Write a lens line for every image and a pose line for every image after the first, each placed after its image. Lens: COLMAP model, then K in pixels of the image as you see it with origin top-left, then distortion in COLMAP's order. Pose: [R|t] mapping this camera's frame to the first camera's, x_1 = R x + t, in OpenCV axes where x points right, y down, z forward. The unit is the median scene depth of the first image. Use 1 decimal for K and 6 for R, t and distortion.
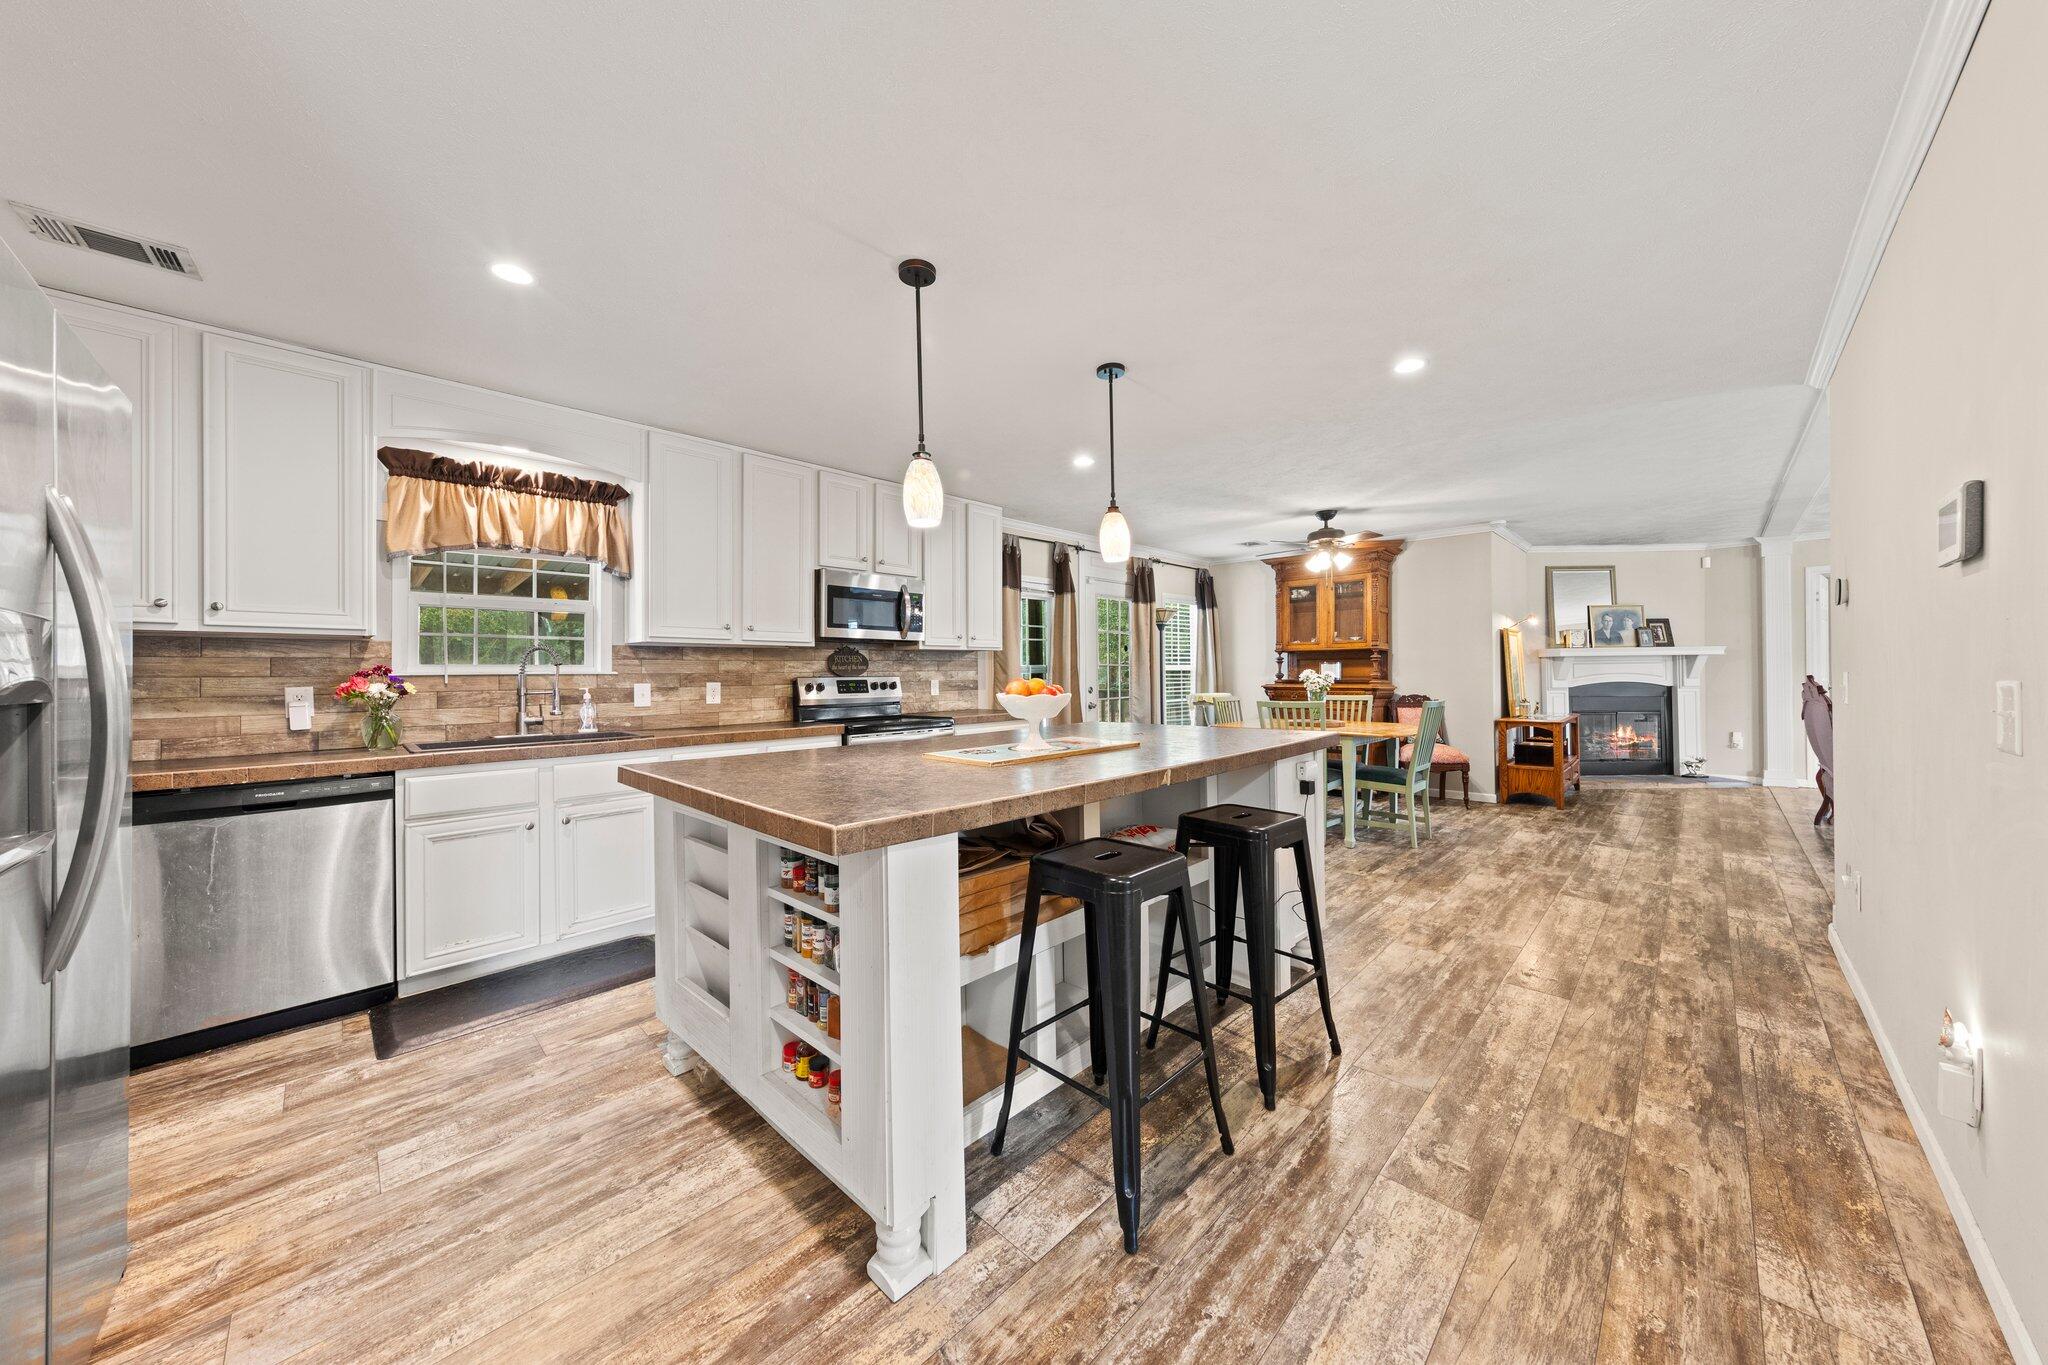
lens RADIAL K [[691.3, 0, 1016.4], [0, 691.3, 661.7], [0, 0, 1]] dist [0.000684, 0.000004]
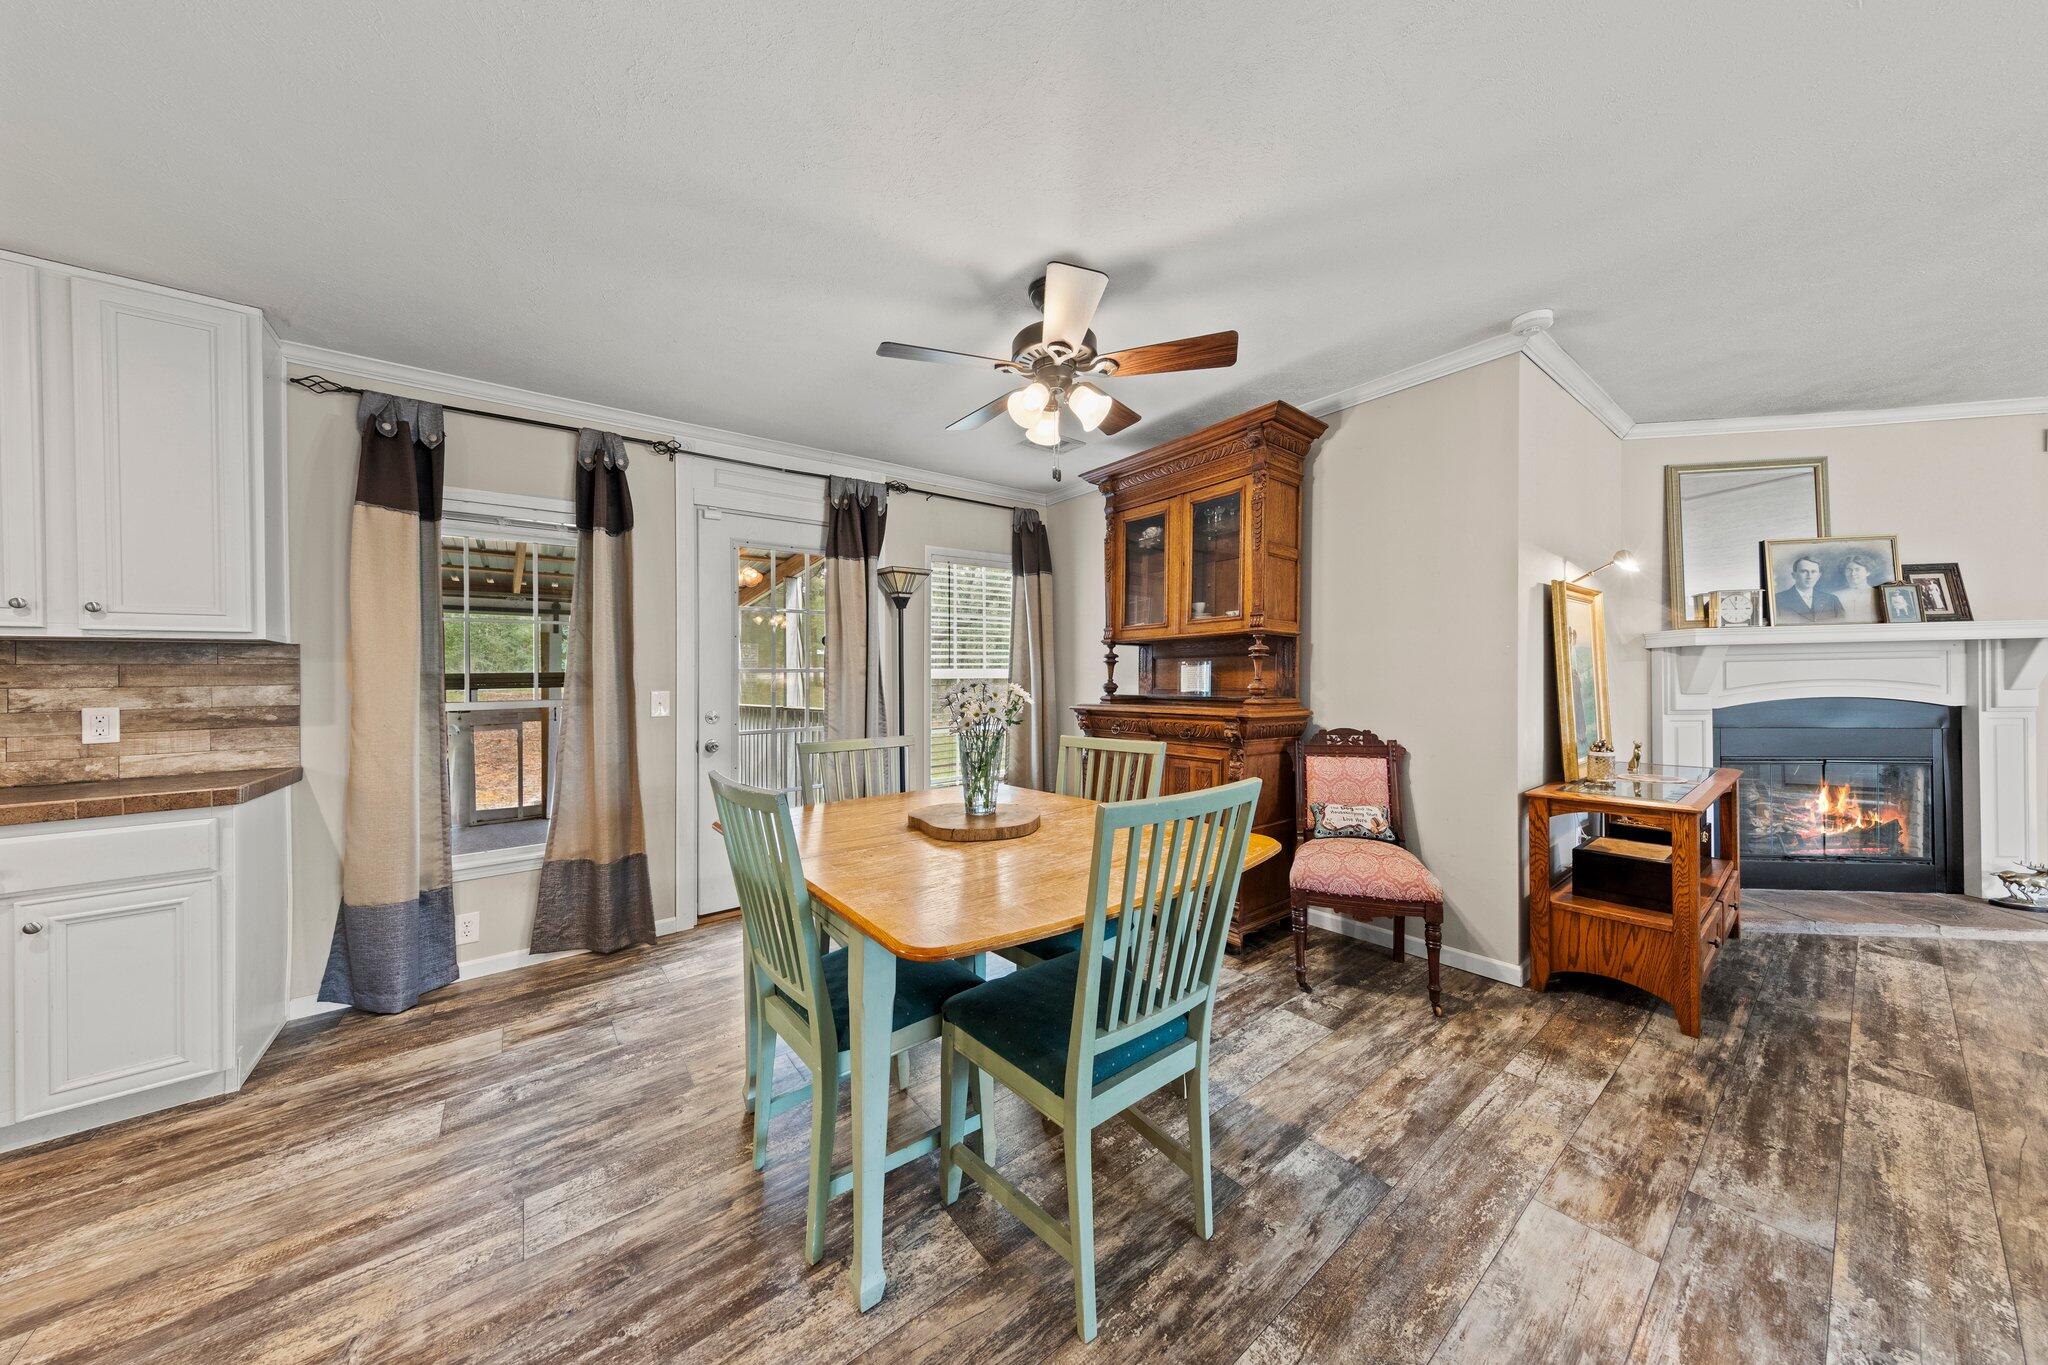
lens RADIAL K [[640.1, 0, 1032.4], [0, 640.1, 681.4], [0, 0, 1]] dist [0.001838, 0.000174]
pose [[0.991213, -0.004293, -0.132204, 0.442960], [0.007592, 0.999672, 0.024458, 0.003208], [0.132055, -0.025247, 0.990921, 0.565910]]
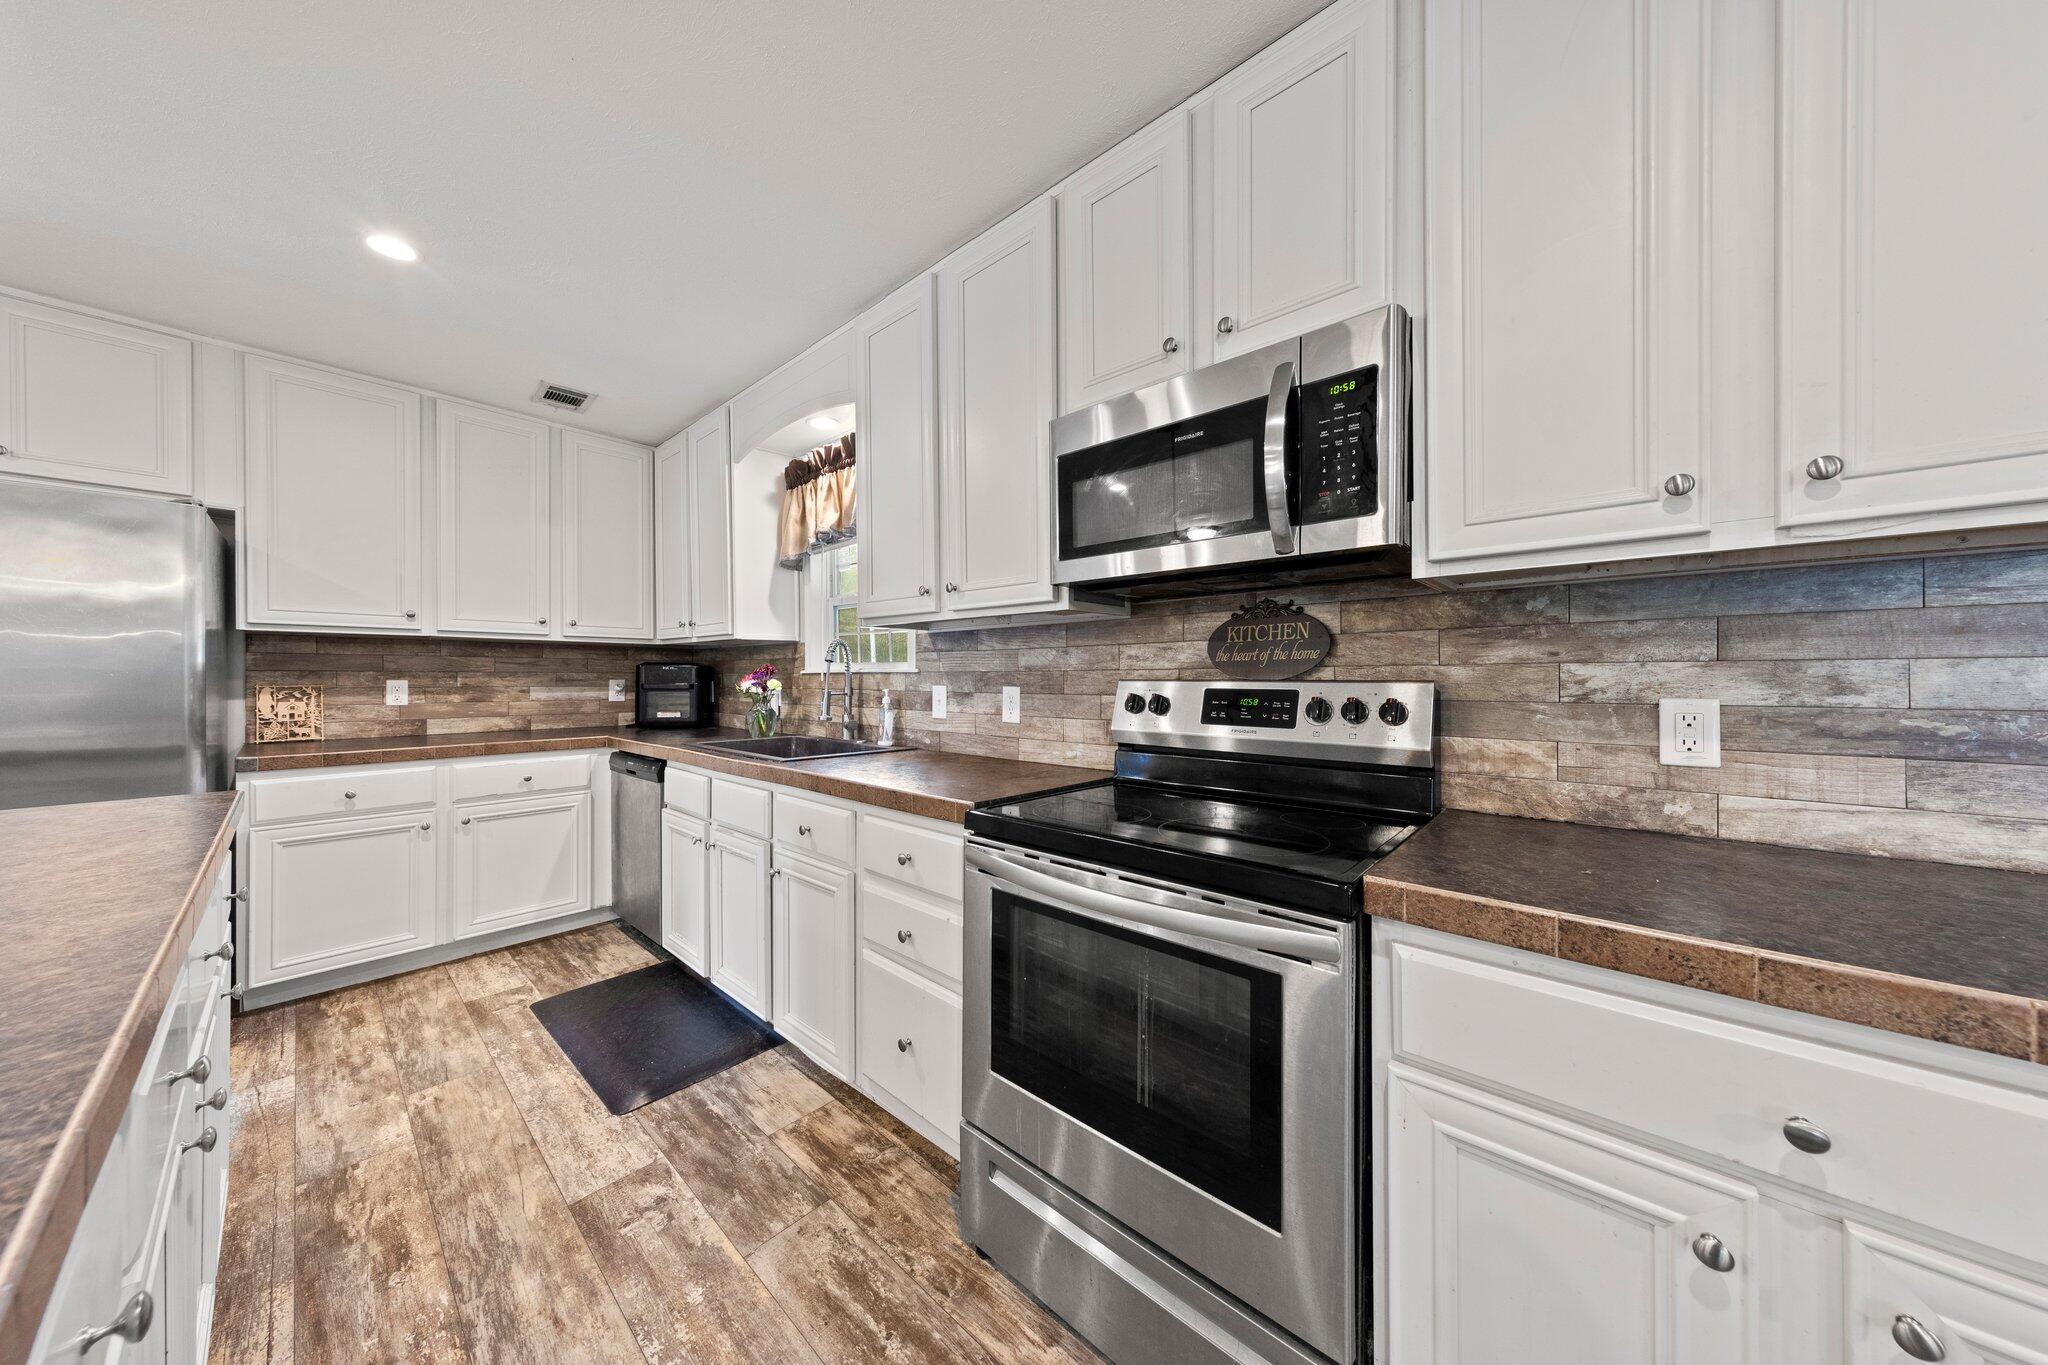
lens RADIAL K [[640.1, 0, 1021.2], [0, 640.1, 676.5], [0, 0, 1]] dist [0.001838, 0.000174]
pose [[0.062426, 0.007425, -0.998022, 0.071964], [0.015635, 0.999842, 0.008416, 0.010991], [0.997927, -0.016129, 0.062300, 0.639788]]
